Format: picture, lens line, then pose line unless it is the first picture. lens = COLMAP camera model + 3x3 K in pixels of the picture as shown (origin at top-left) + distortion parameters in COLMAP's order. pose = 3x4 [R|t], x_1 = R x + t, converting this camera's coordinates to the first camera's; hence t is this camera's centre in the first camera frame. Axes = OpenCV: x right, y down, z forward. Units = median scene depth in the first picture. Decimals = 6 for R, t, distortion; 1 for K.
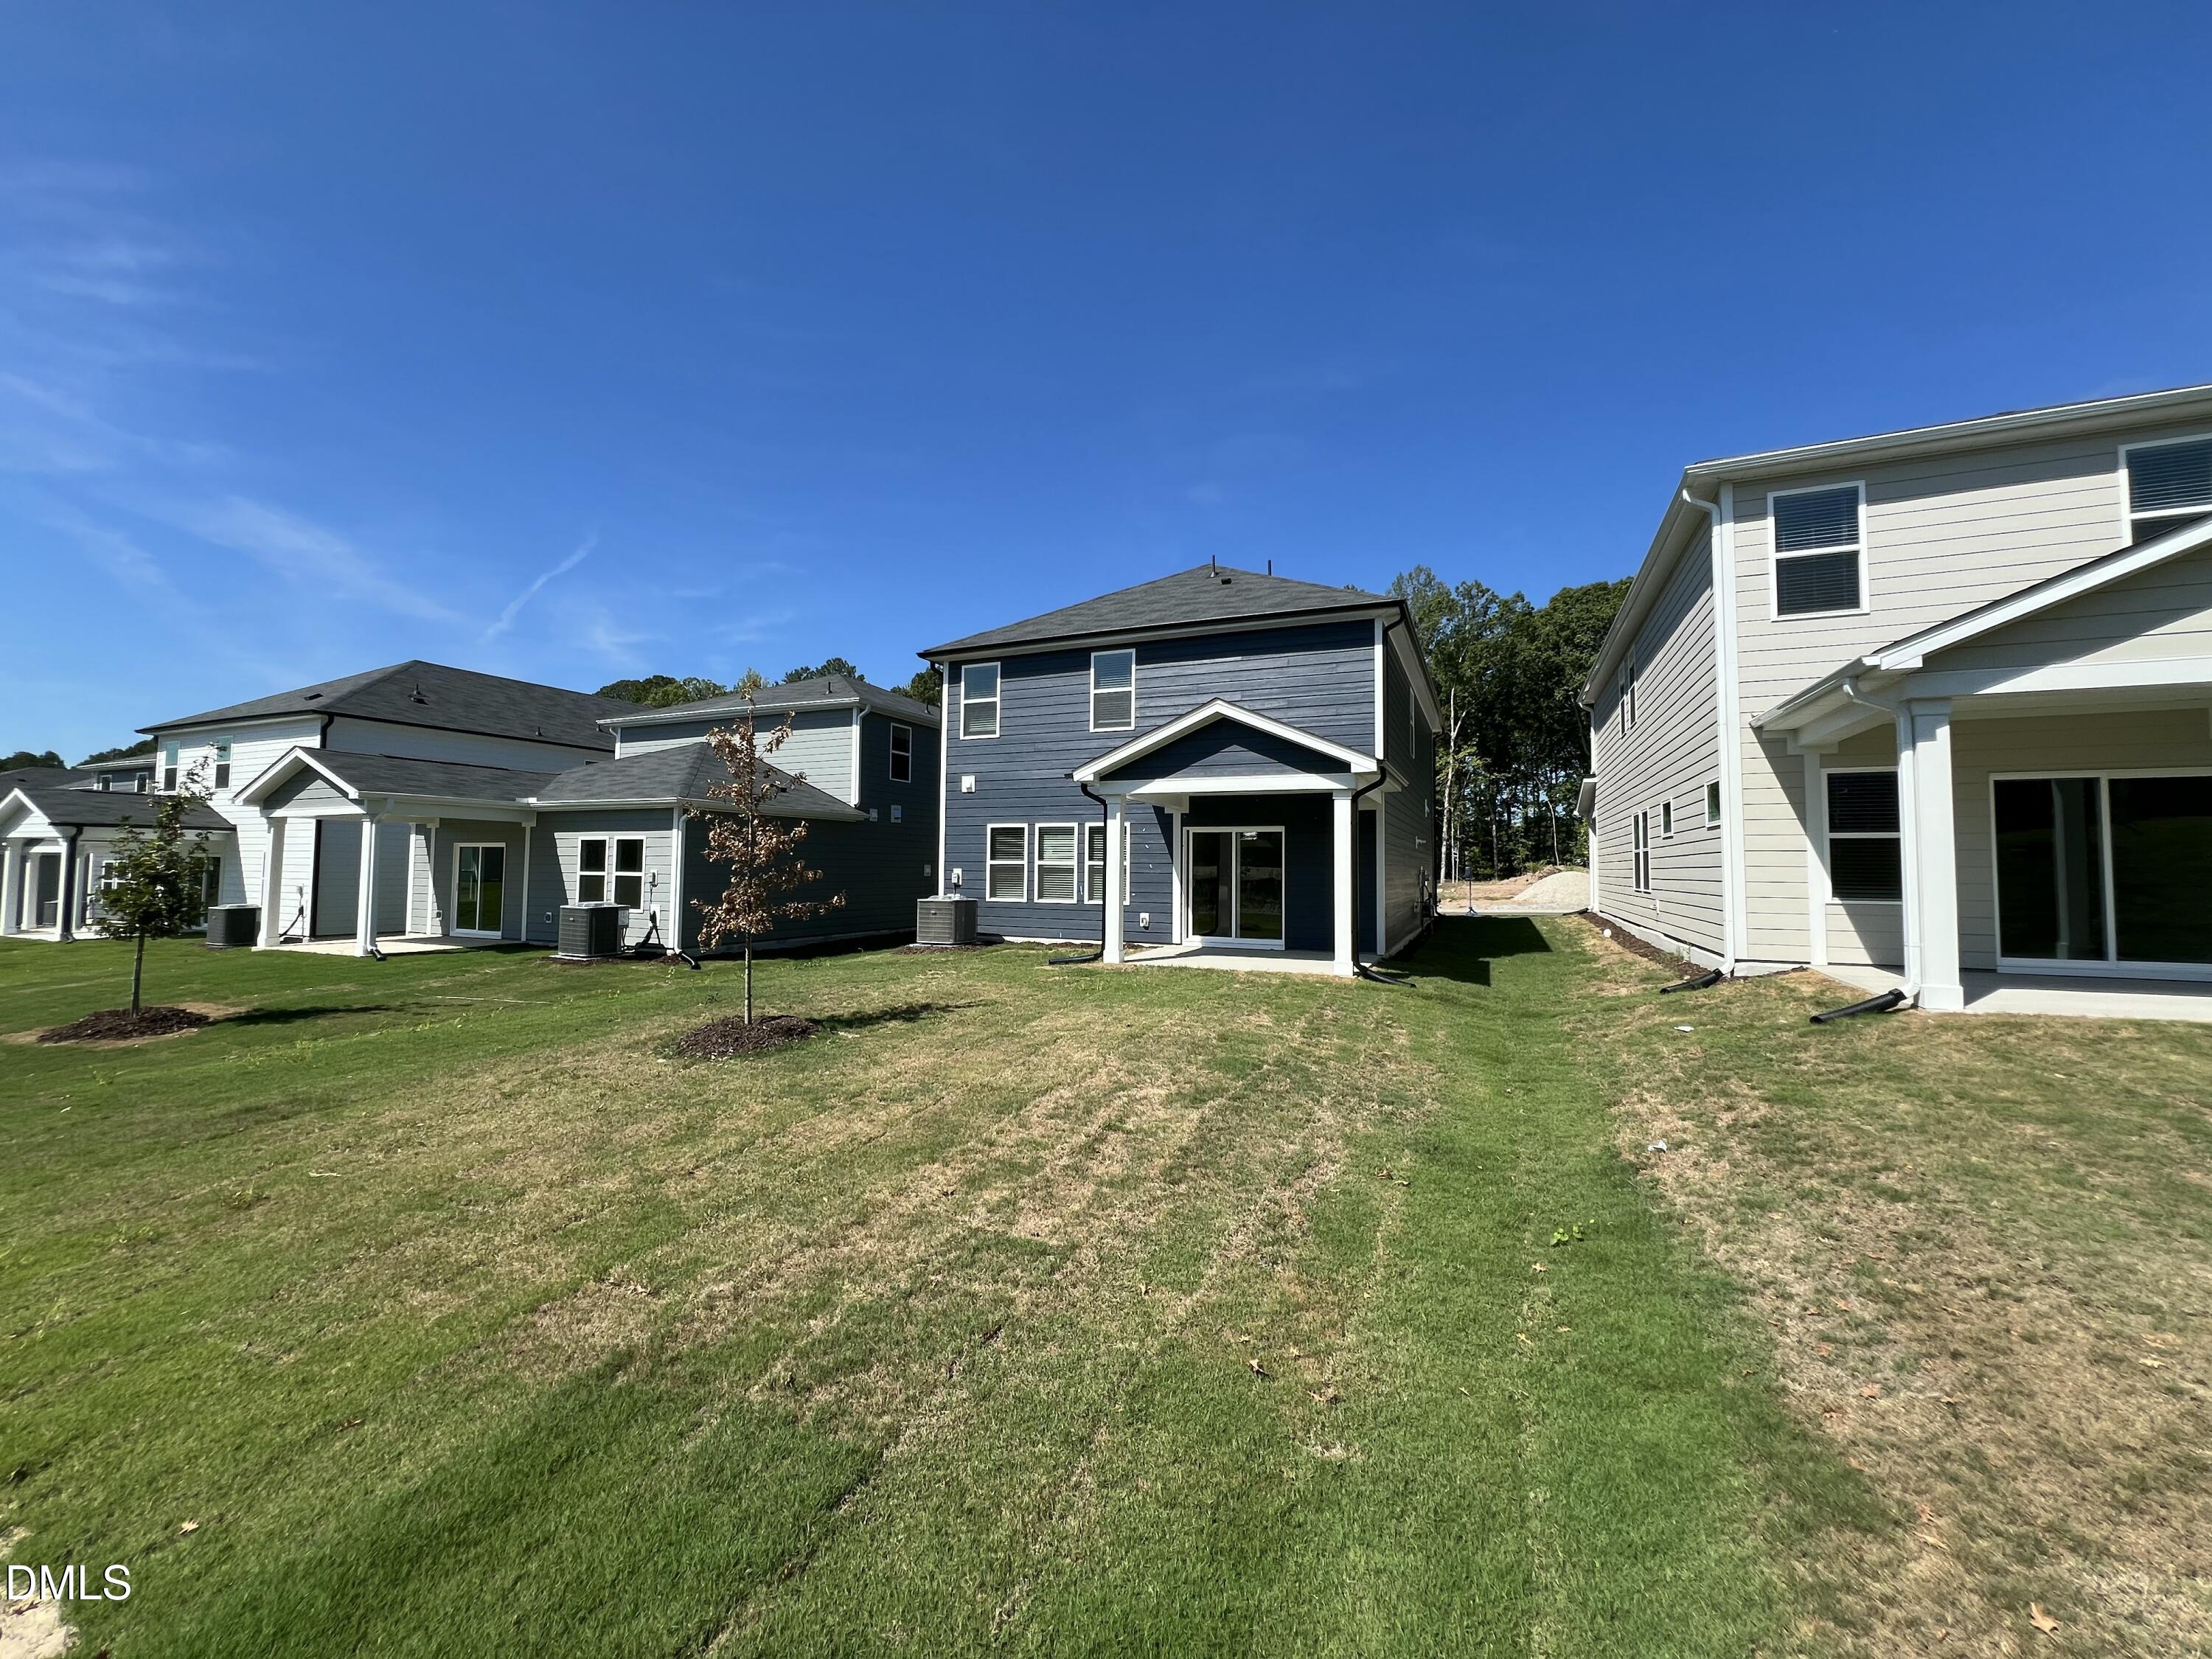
lens RADIAL K [[883.5, 0, 1099.9], [0, 883.5, 823.8], [0, 0, 1]] dist [-0.002395, 0.000164]
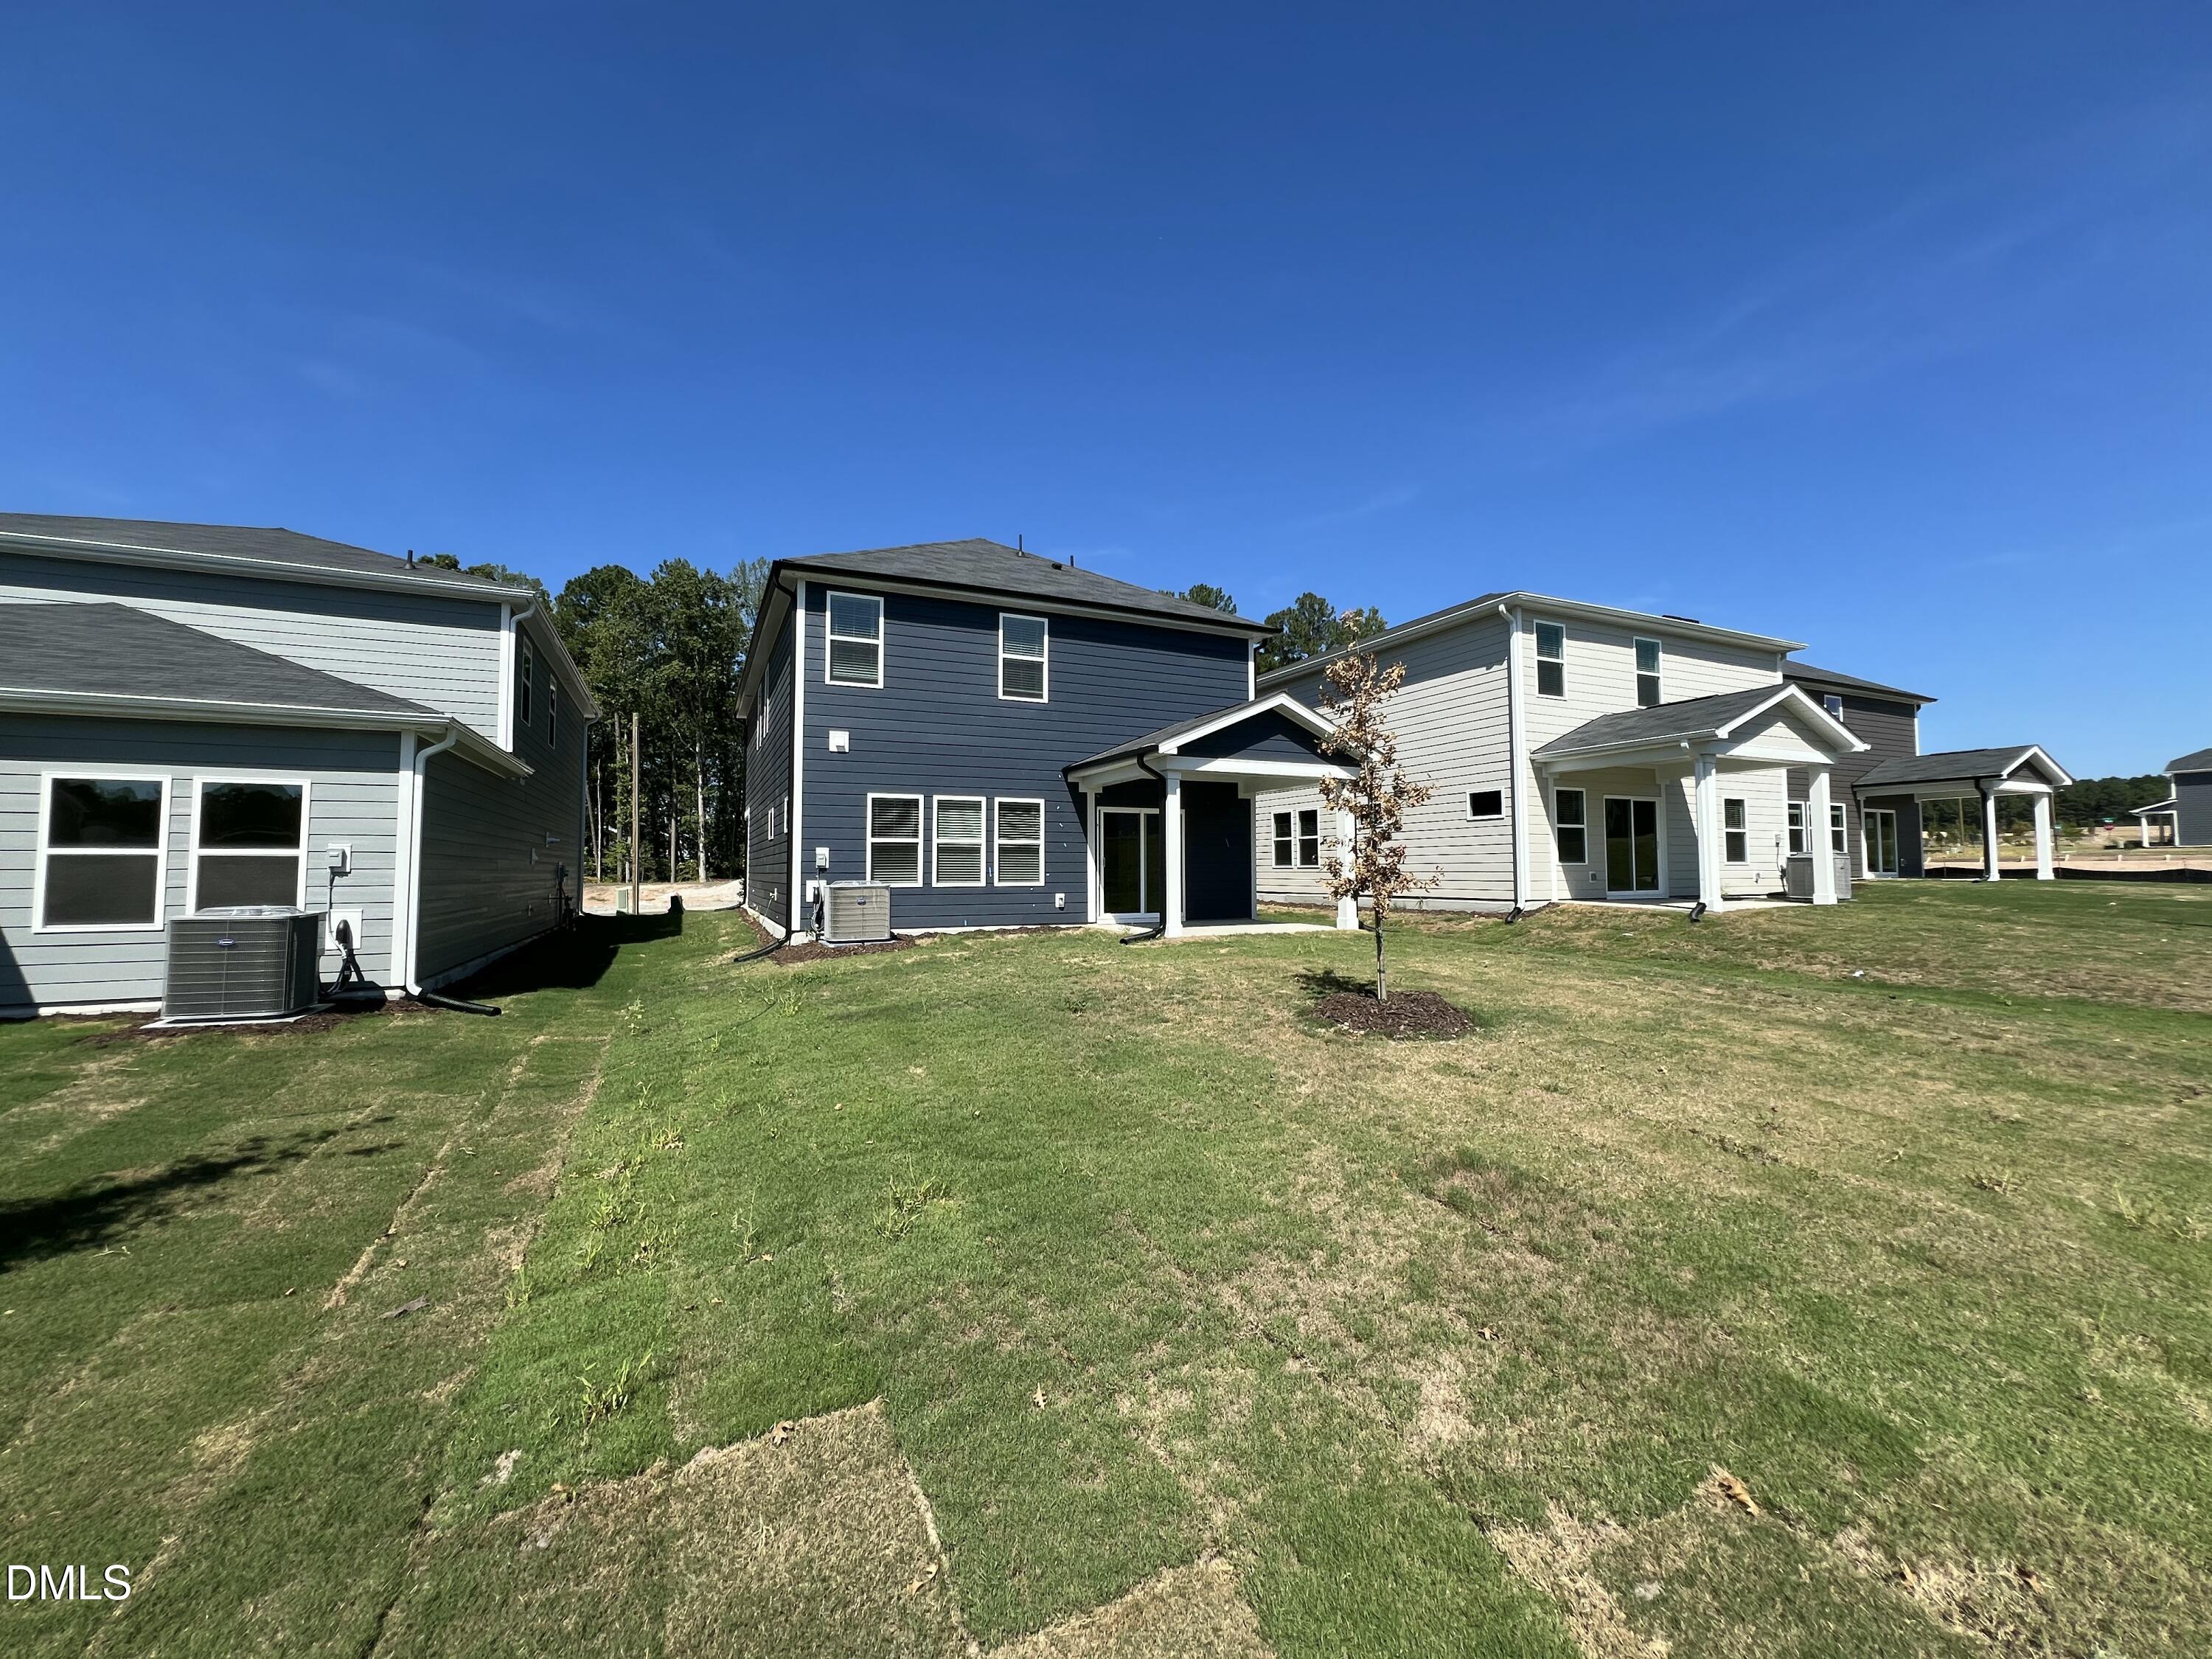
lens RADIAL K [[883.5, 0, 1099.9], [0, 883.5, 823.8], [0, 0, 1]] dist [-0.002395, 0.000164]
pose [[0.657200, 0.029809, 0.753127, -0.625606], [-0.029517, 0.999469, -0.013802, 0.034947], [-0.753138, -0.013159, 0.657731, 0.317119]]
